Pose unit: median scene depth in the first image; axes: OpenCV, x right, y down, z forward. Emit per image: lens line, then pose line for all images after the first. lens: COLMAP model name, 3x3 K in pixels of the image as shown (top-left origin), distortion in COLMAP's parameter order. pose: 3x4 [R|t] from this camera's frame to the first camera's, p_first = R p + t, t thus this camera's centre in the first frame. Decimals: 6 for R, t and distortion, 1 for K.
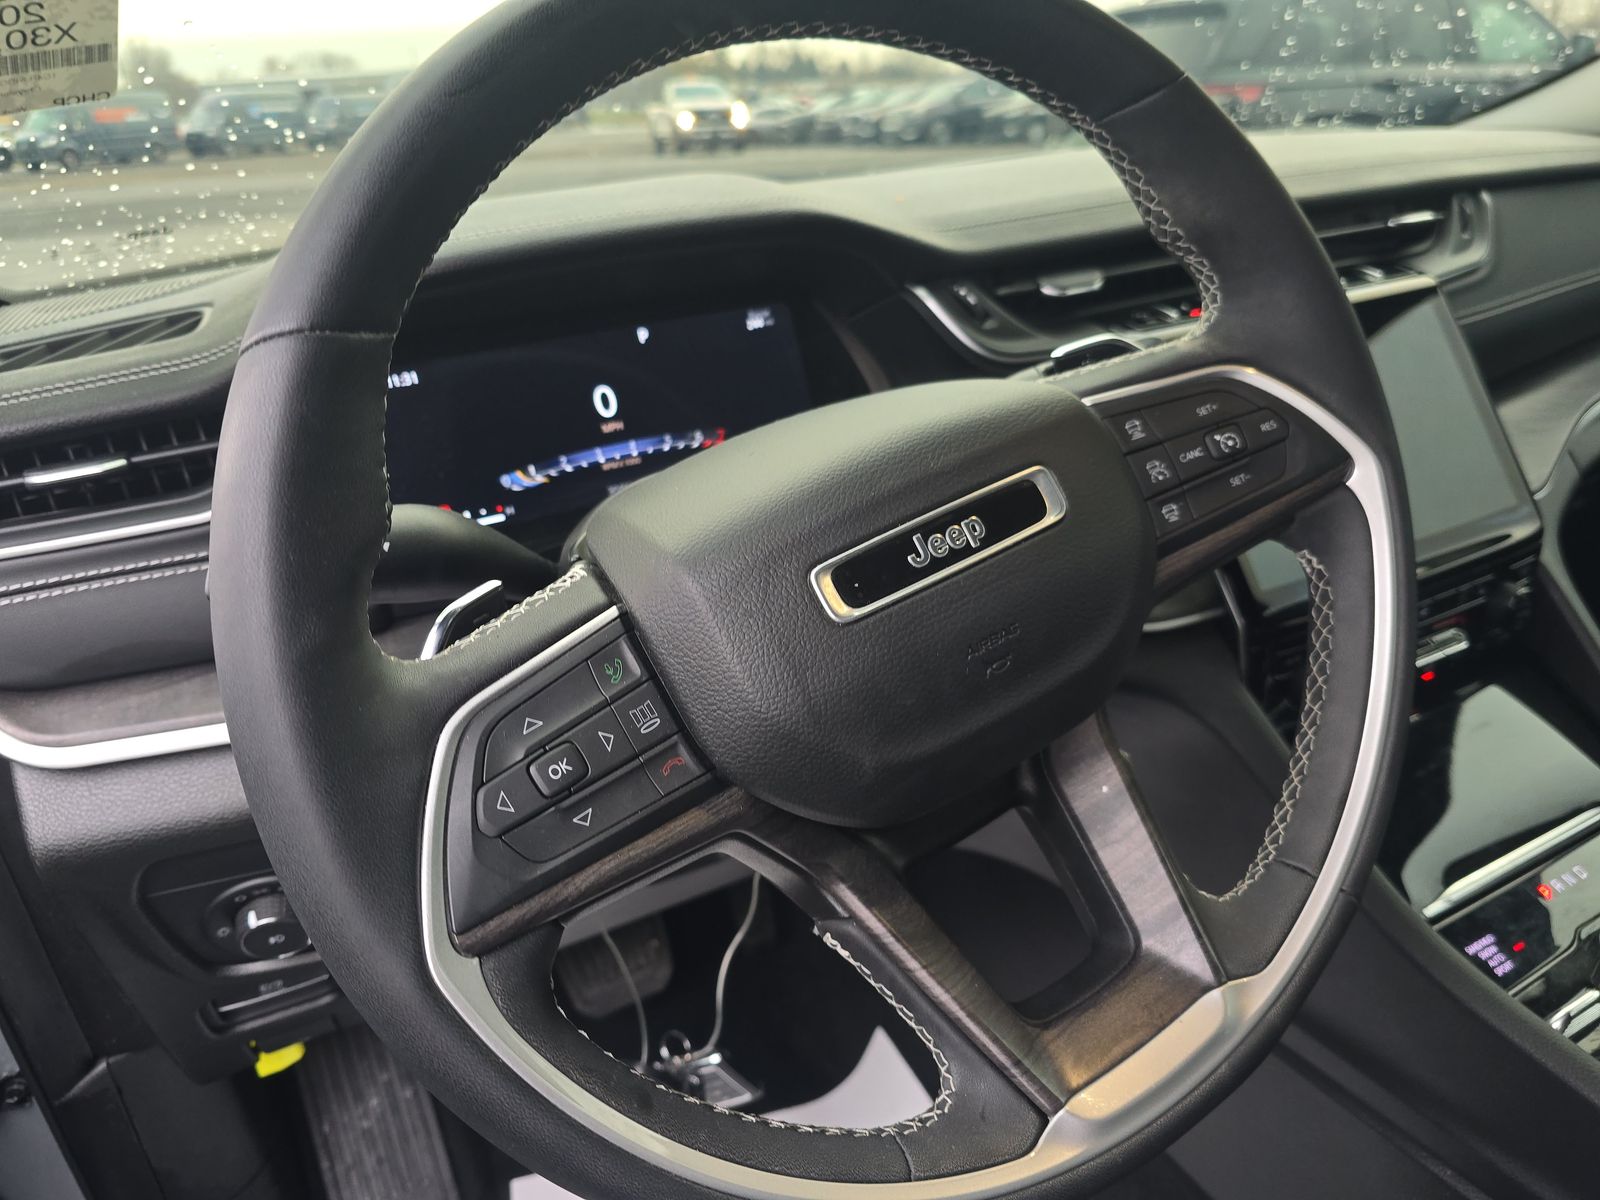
lens RADIAL K [[1151.2, 0, 796.5], [0, 1151.2, 607.6], [0, 0, 1]] dist [0.065454, -0.073459]
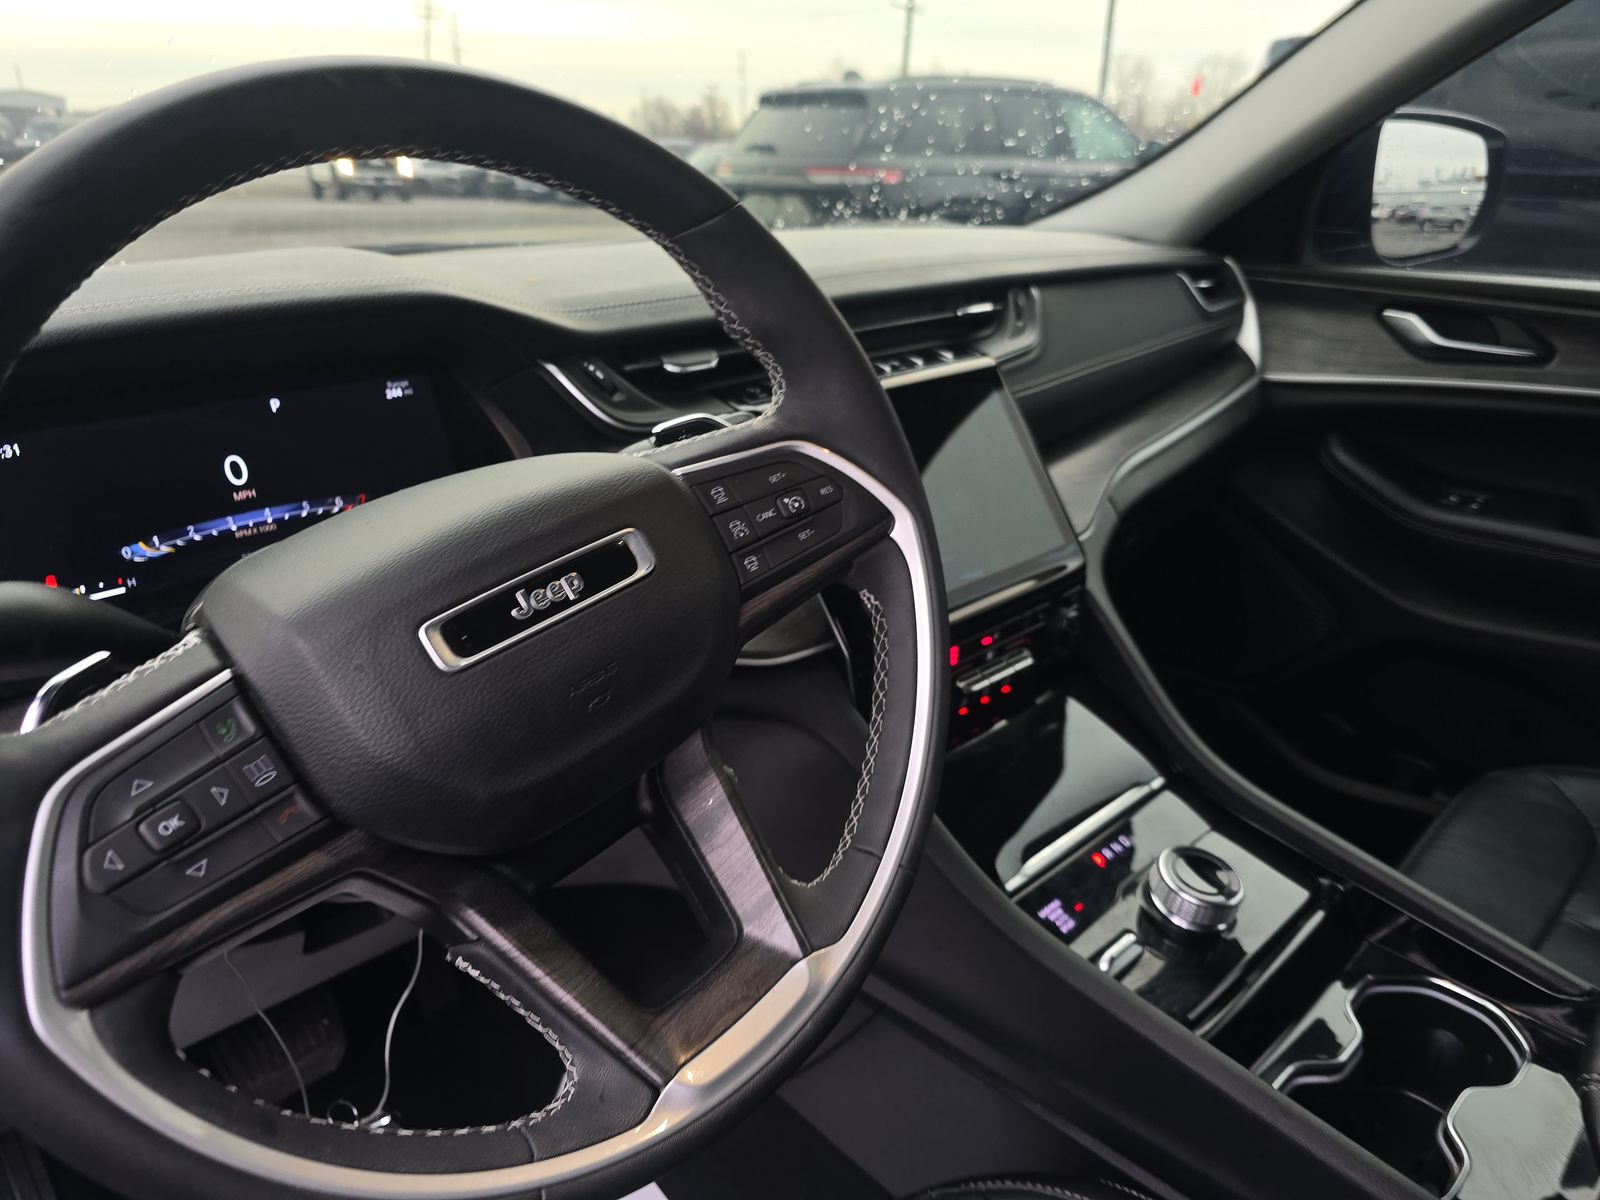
lens RADIAL K [[1136.5, 0, 800.0], [0, 1136.5, 600.0], [0, 0, 1]] dist [0.094531, -0.113842]
pose [[0.964326, -0.044721, 0.260914, 0.063465], [0.057653, 0.997448, -0.042116, 0.008160], [-0.258364, 0.055656, 0.964443, -0.142080]]
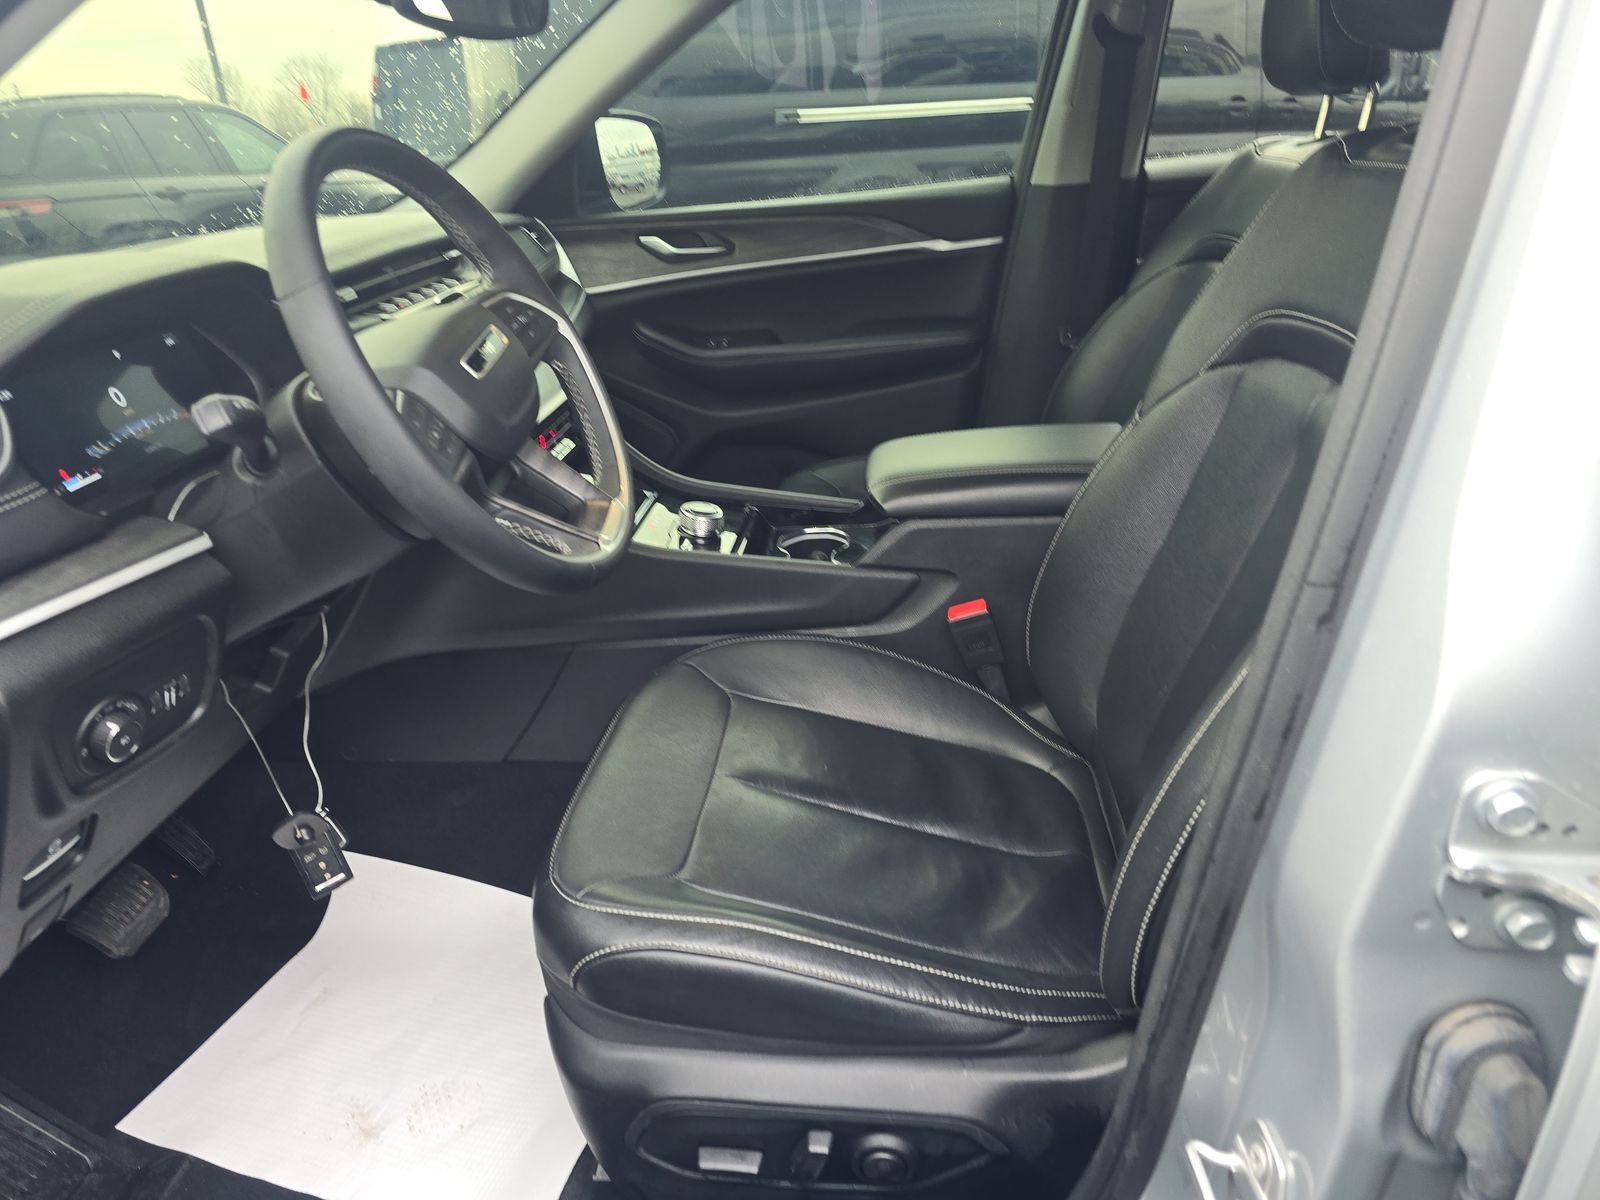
lens RADIAL K [[1082.9, 0, 800.0], [0, 1082.9, 600.0], [0, 0, 1]] dist [0.042152, -0.000008]
pose [[0.578593, -0.331618, 0.745157, -1.270959], [0.384692, 0.916563, 0.109197, 0.401734], [-0.719195, 0.223476, 0.657888, -0.873272]]
